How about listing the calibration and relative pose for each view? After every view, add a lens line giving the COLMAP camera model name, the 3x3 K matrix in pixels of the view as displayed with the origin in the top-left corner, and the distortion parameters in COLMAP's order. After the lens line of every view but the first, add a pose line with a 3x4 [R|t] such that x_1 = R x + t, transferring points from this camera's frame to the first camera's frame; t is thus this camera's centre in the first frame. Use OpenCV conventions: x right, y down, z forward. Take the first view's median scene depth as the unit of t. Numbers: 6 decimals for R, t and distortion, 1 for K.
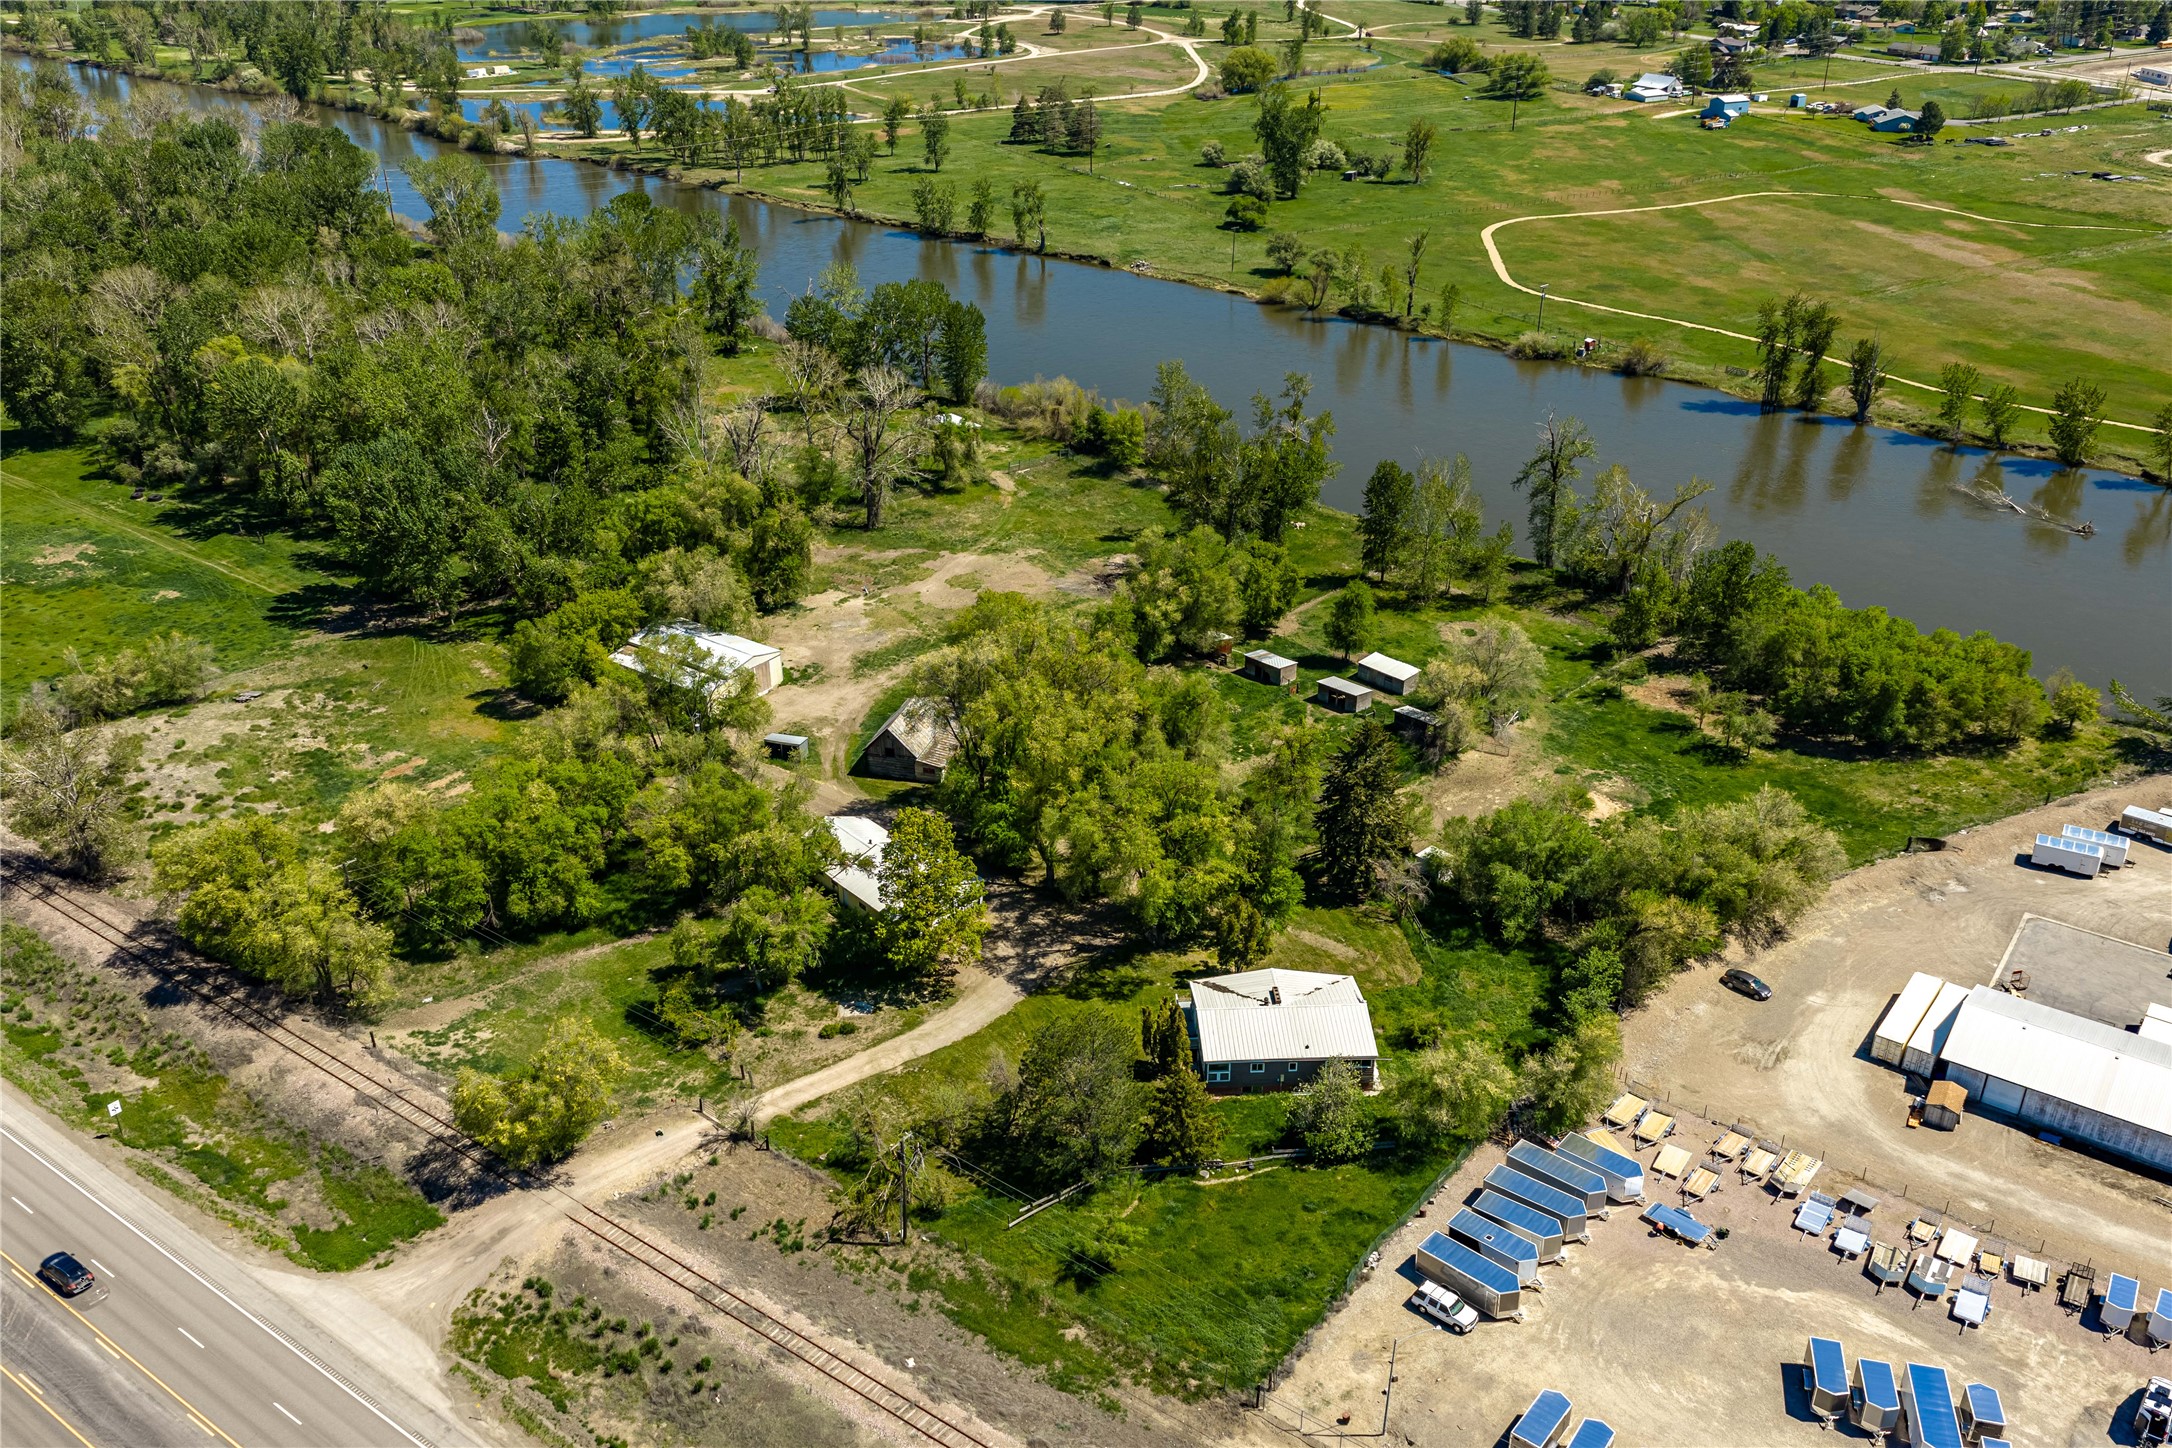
lens RADIAL K [[1838.8, 0, 1092.1], [0, 1838.8, 721.4], [0, 0, 1]] dist [0.023743, -0.031906]
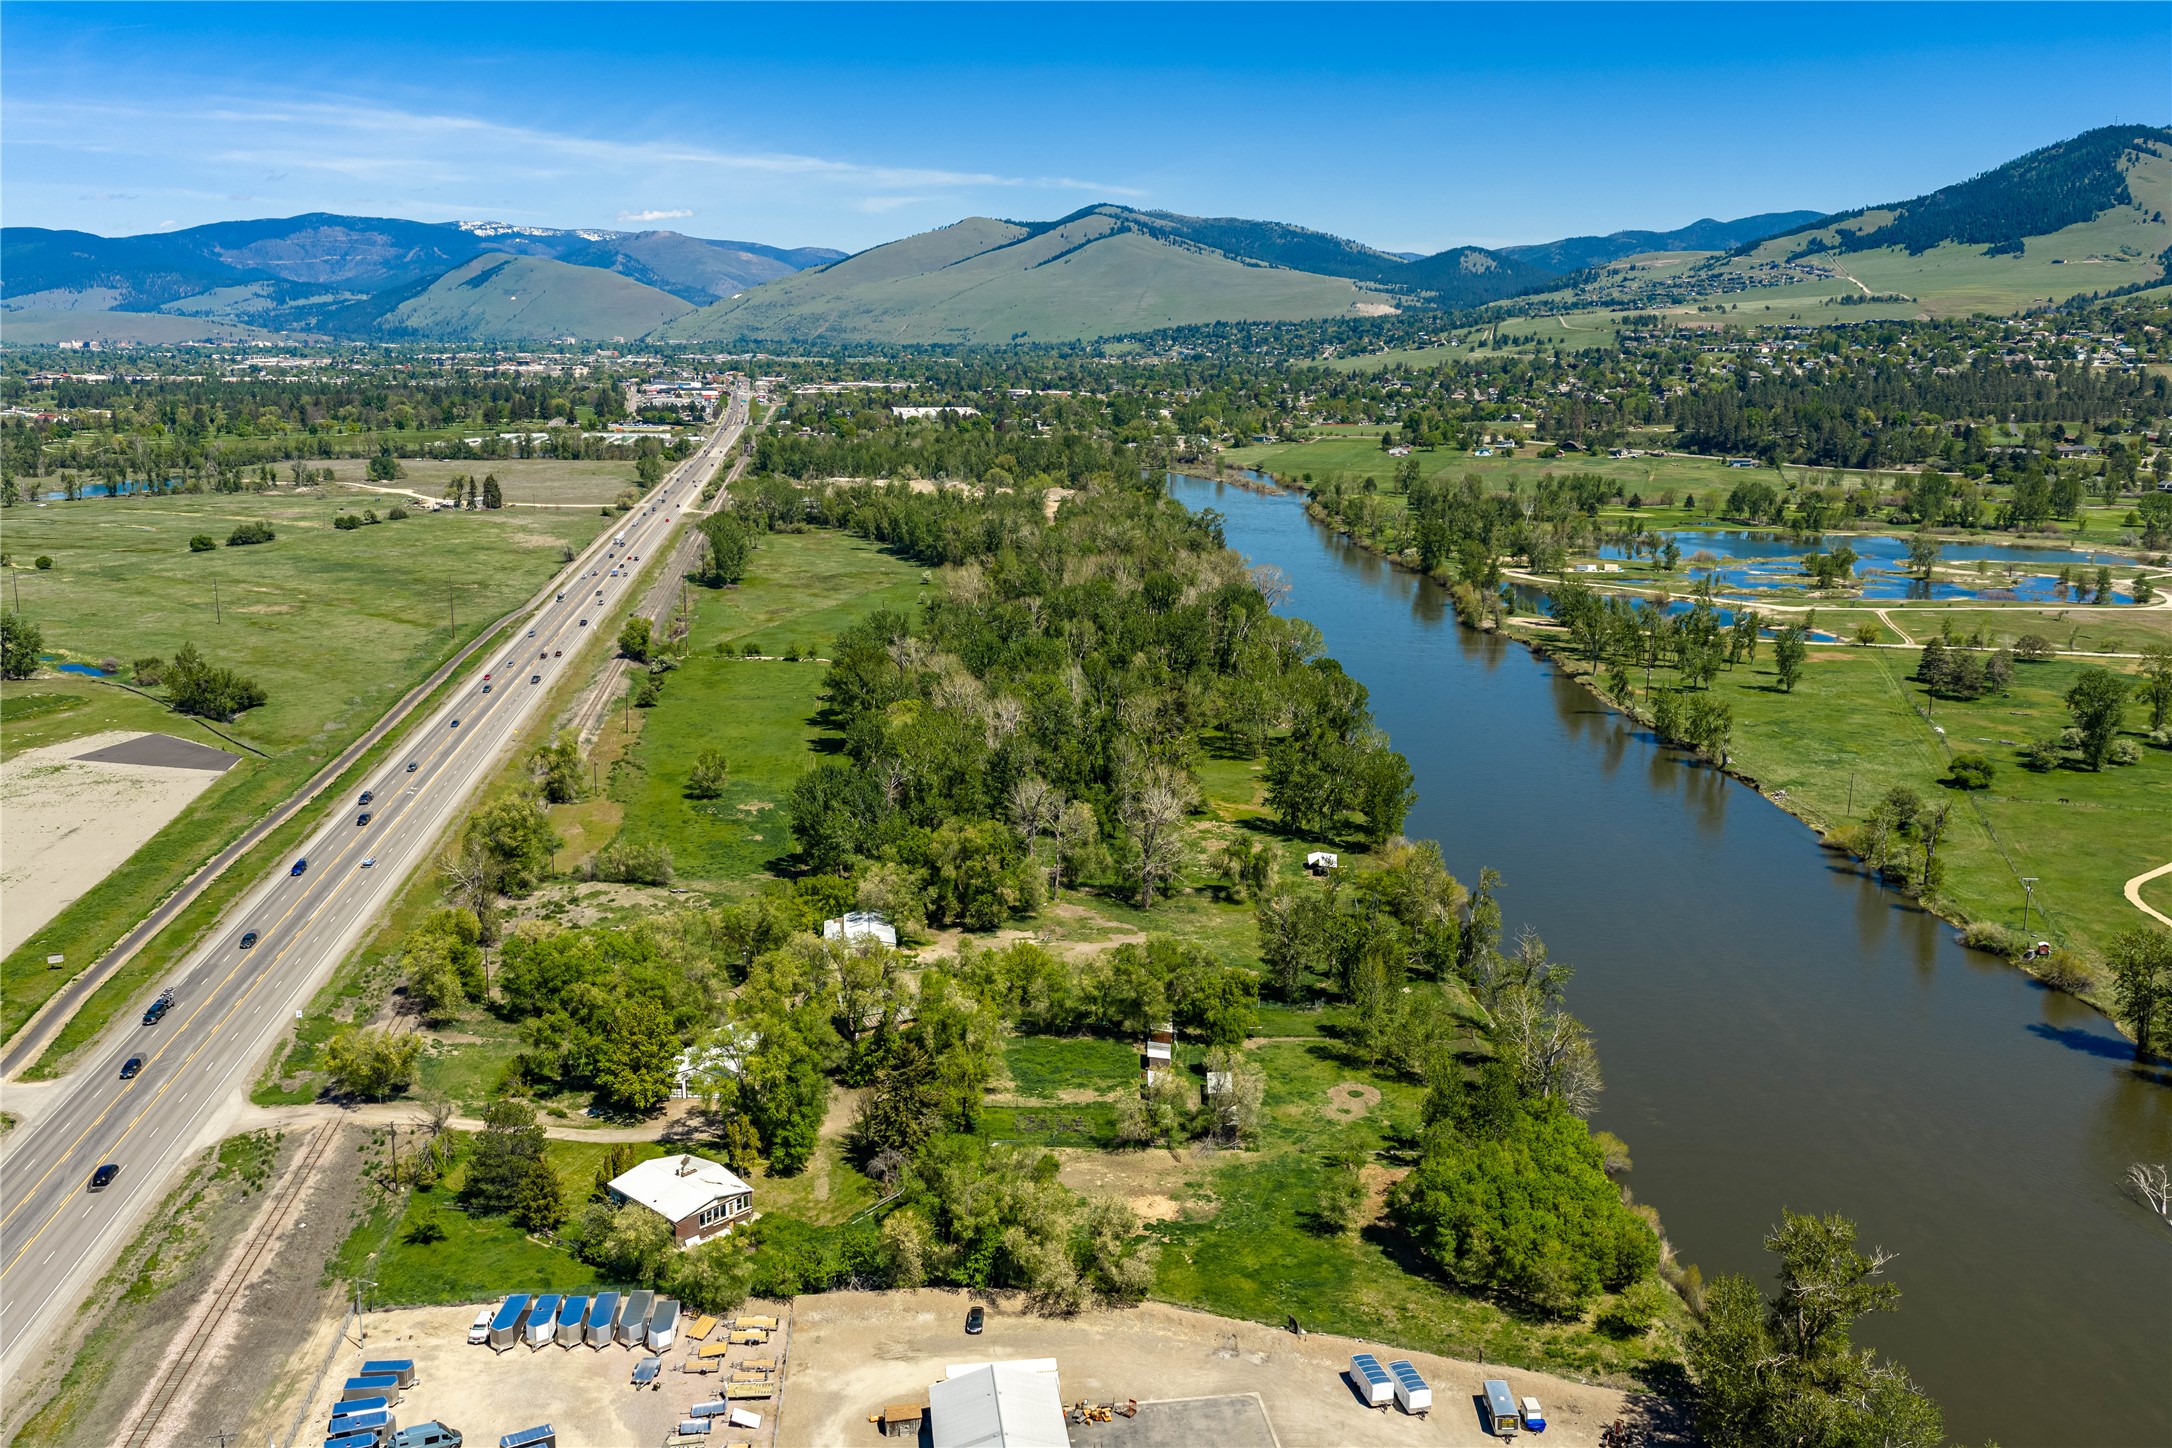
lens RADIAL K [[1838.8, 0, 1090.6], [0, 1838.8, 722.7], [0, 0, 1]] dist [0.023743, -0.031906]
pose [[0.690964, 0.155738, -0.705914, 0.812752], [-0.326041, 0.938693, -0.112043, -0.079012], [0.645187, 0.307574, 0.699380, 0.047423]]
